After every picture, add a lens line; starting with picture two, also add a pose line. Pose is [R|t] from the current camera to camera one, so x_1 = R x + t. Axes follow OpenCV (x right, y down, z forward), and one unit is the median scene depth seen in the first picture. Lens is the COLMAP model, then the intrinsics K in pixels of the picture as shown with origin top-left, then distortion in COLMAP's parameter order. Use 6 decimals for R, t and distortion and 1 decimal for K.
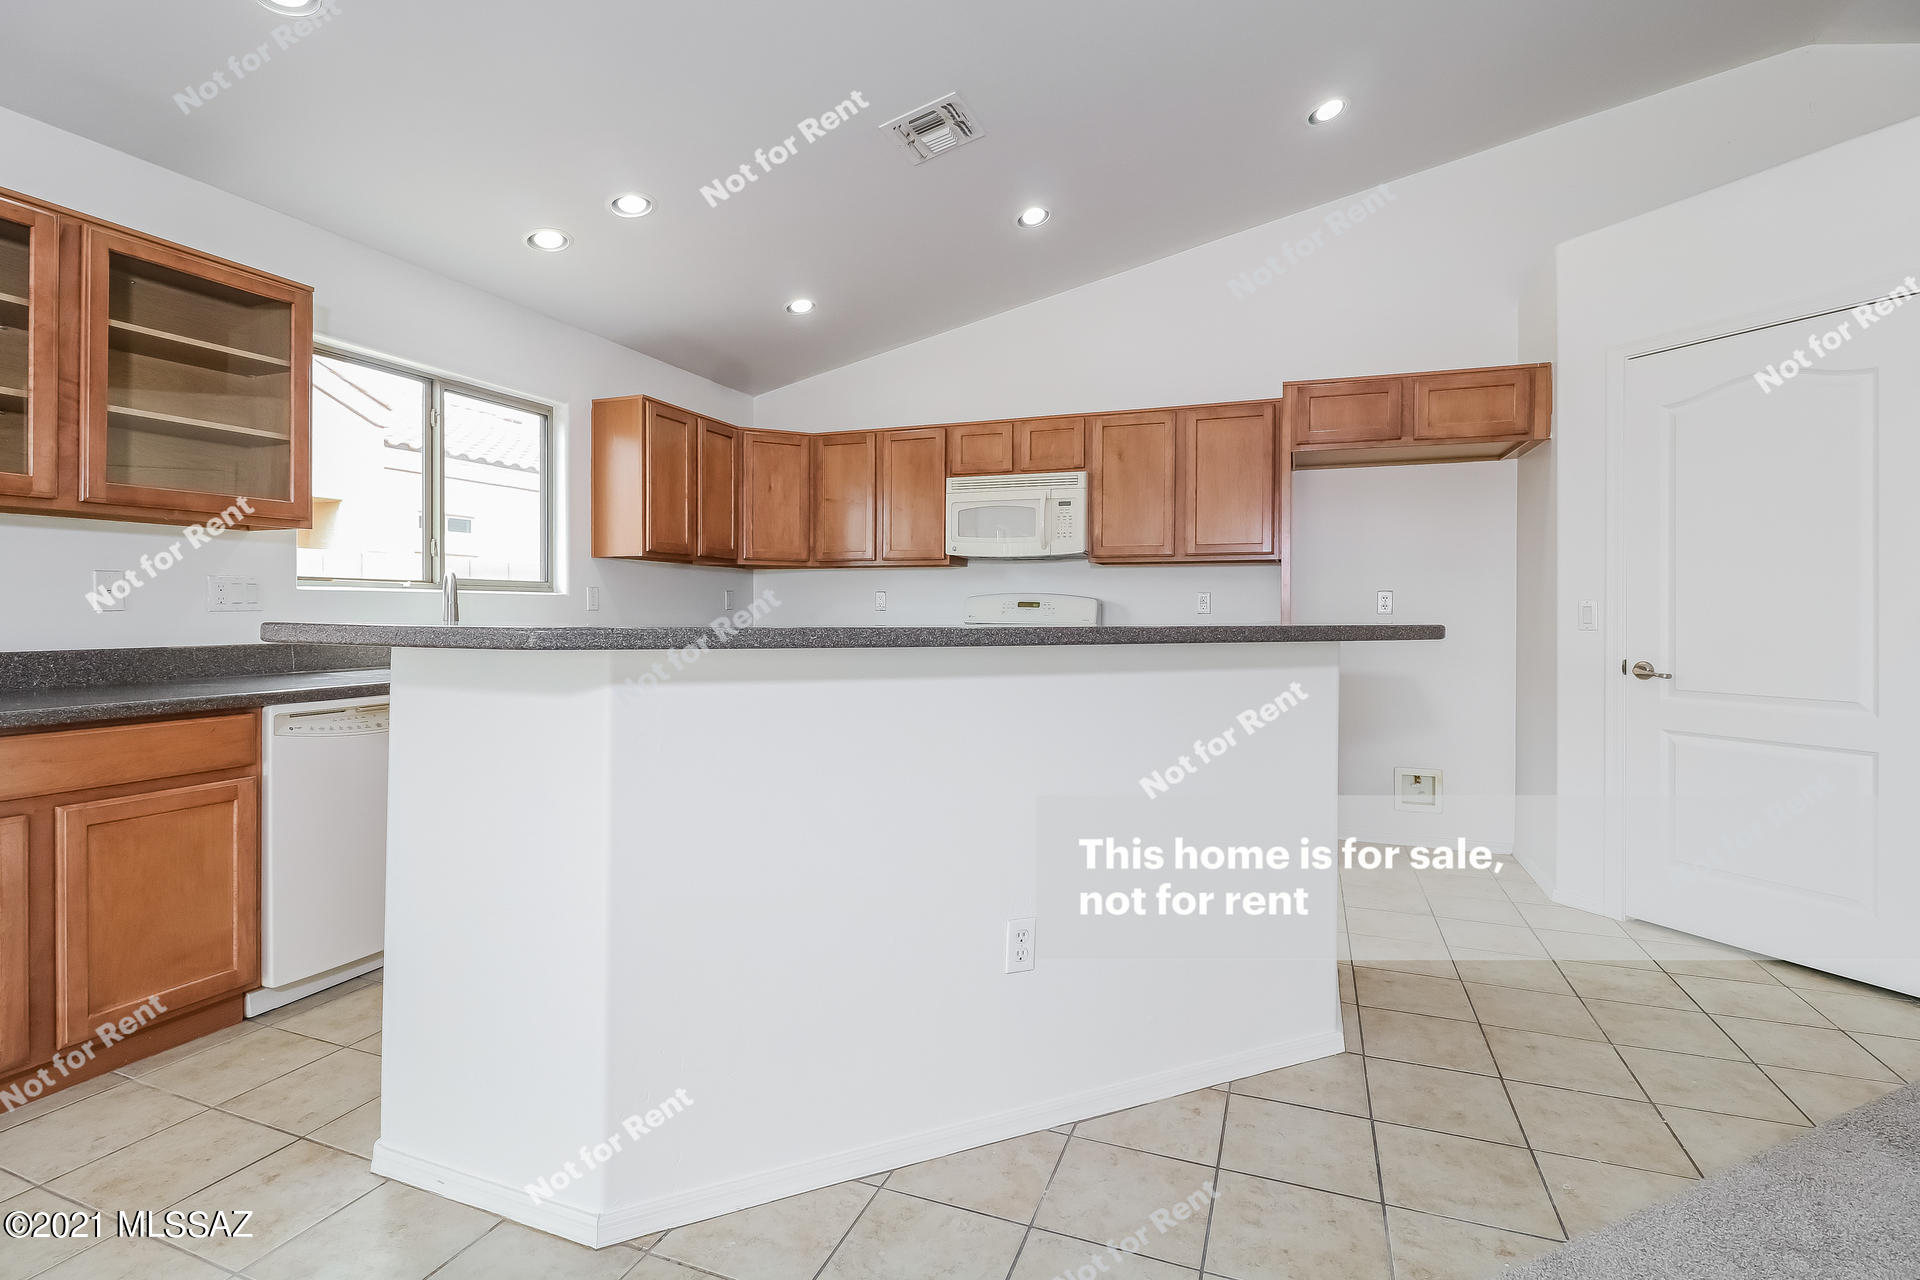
lens RADIAL K [[903.5, 0, 967.2], [0, 903.5, 606.5], [0, 0, 1]] dist [0.015777, -0.009749]
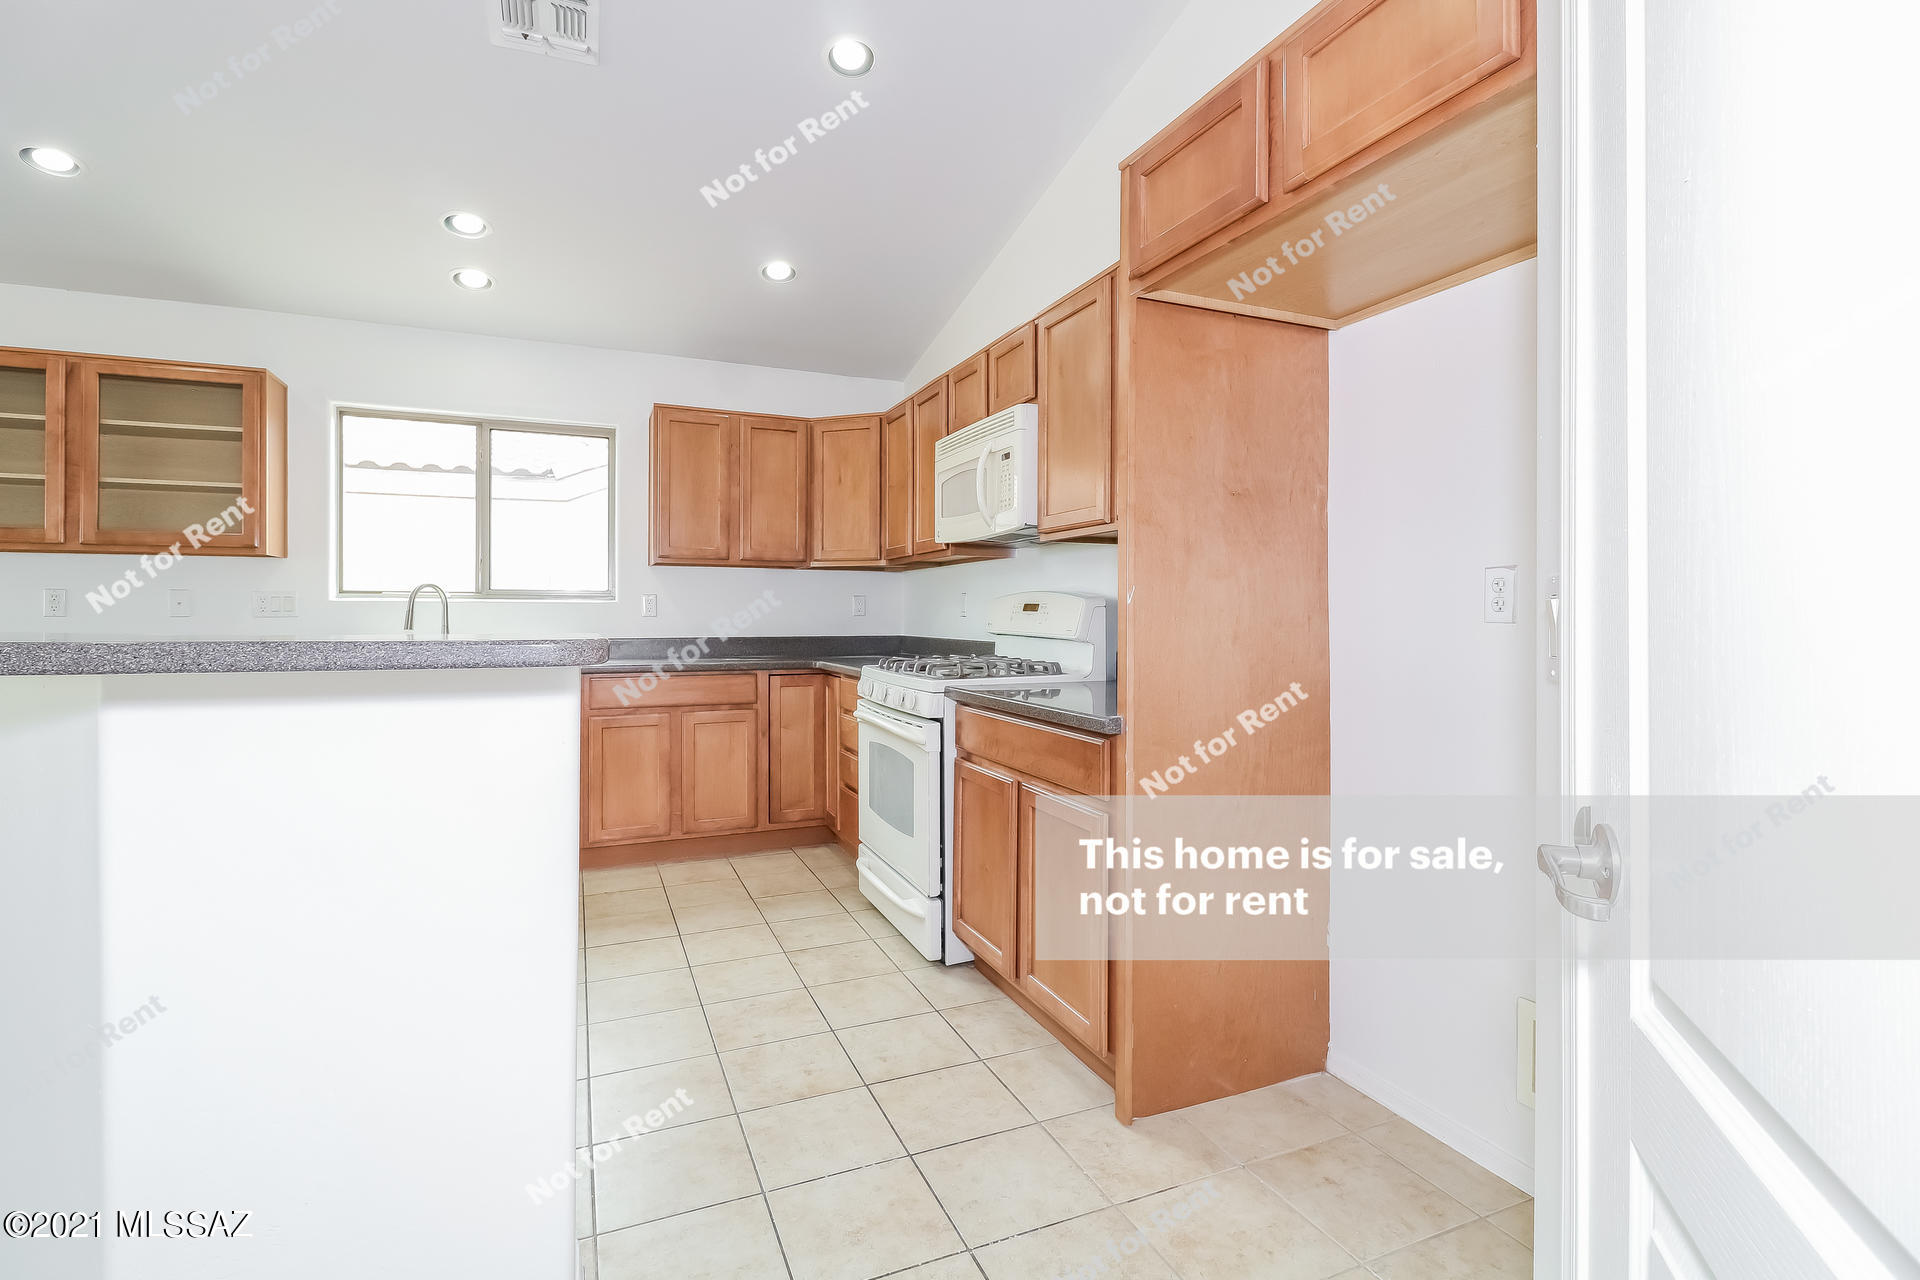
lens RADIAL K [[903.5, 0, 969.2], [0, 903.5, 626.3], [0, 0, 1]] dist [0.015777, -0.009749]
pose [[0.689730, 0.007278, -0.724030, 0.592181], [0.002873, 0.999914, 0.012788, 0.003744], [0.724061, -0.010901, 0.689650, 0.526442]]
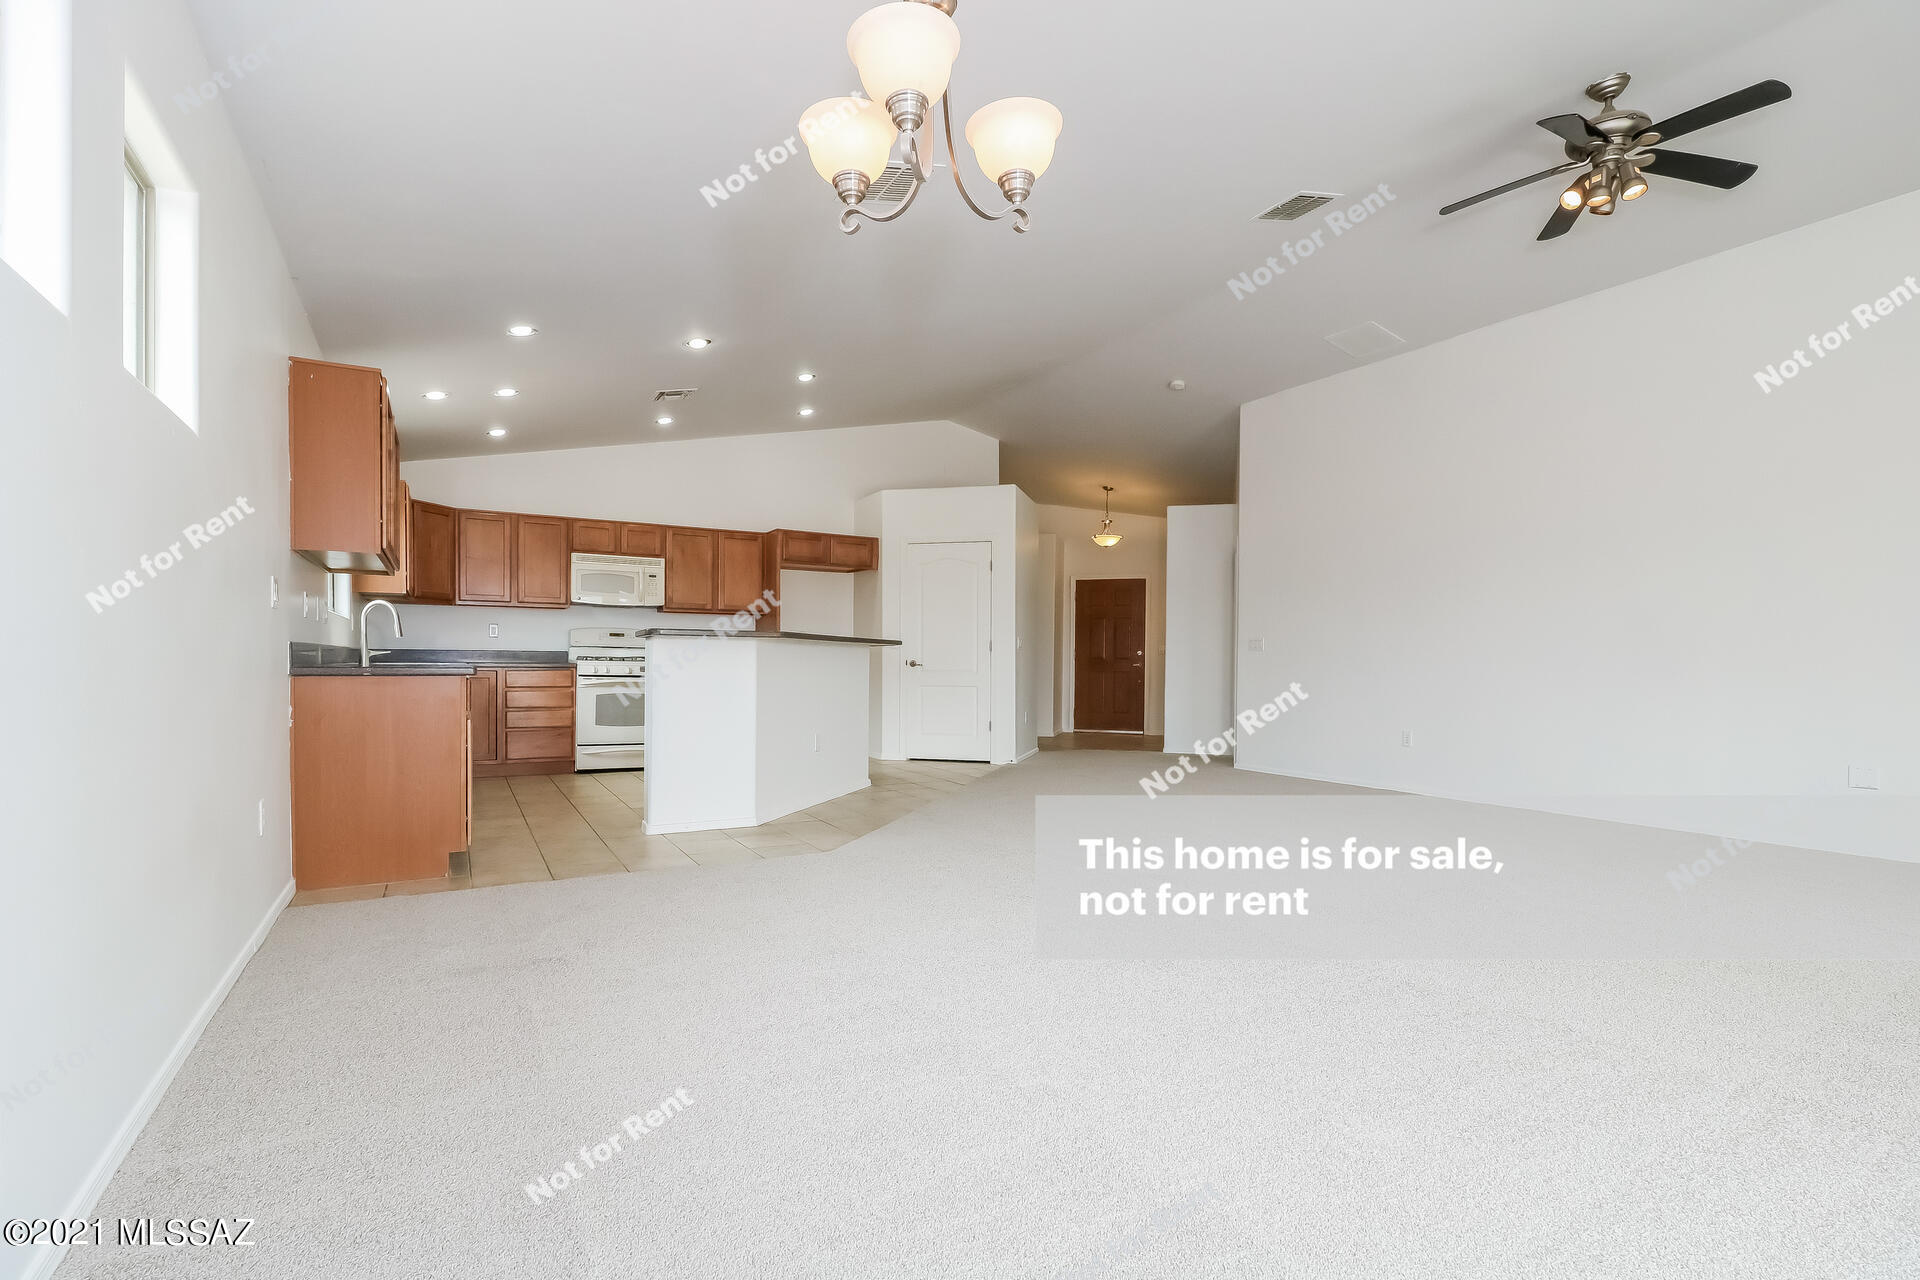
lens RADIAL K [[903.5, 0, 956.1], [0, 903.5, 677.0], [0, 0, 1]] dist [0.015777, -0.009749]
pose [[0.645353, -0.013961, 0.763757, -0.860083], [-0.008674, 0.999635, 0.025603, 0.029937], [-0.763835, -0.023148, 0.644997, -0.574275]]
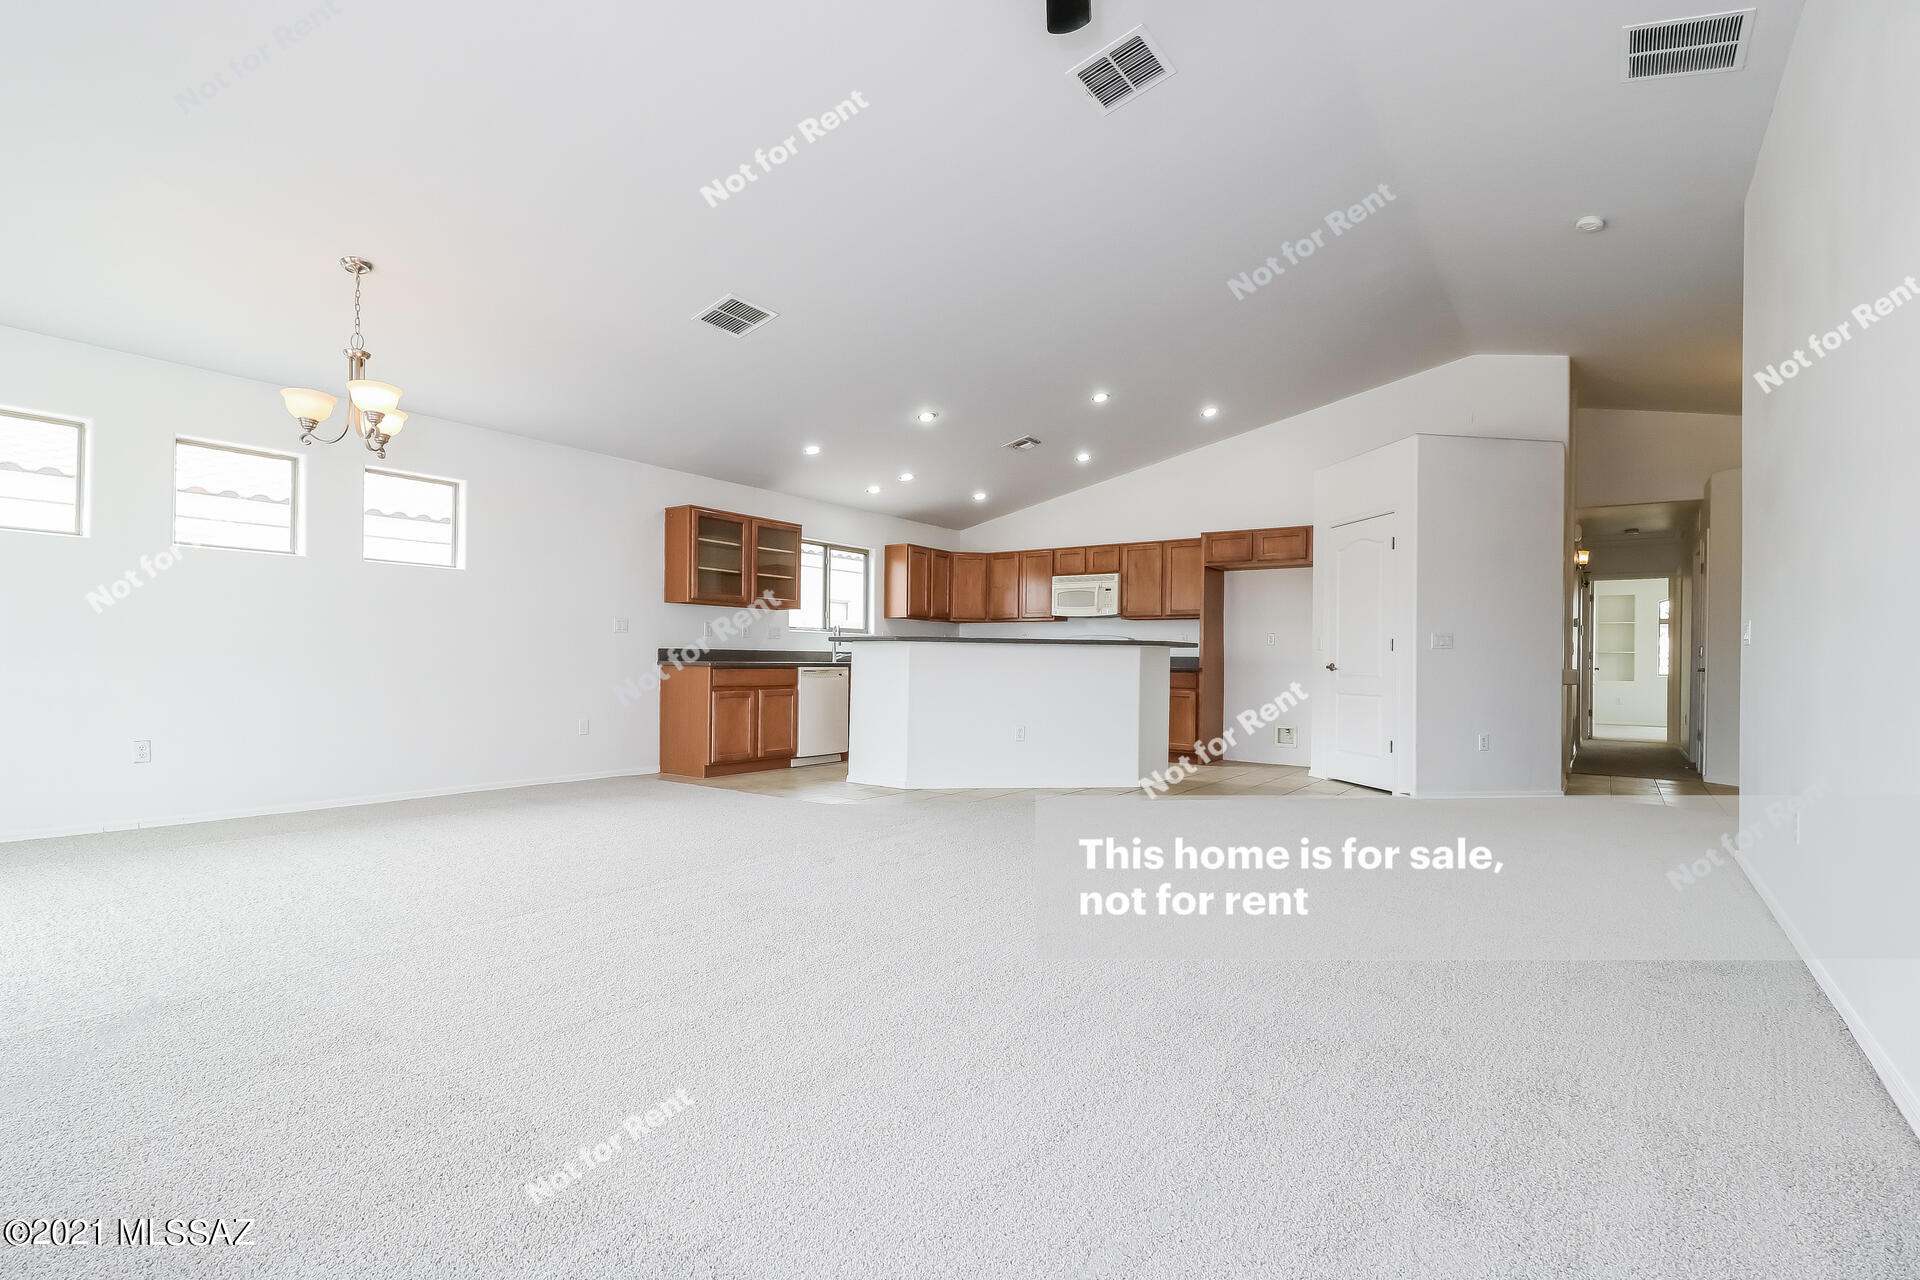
lens RADIAL K [[903.5, 0, 970.9], [0, 903.5, 646.3], [0, 0, 1]] dist [0.015777, -0.009749]
pose [[0.969238, 0.004291, -0.246089, 0.311645], [-0.007804, 0.999881, -0.013300, 0.040670], [0.246003, 0.014811, 0.969156, -1.019974]]
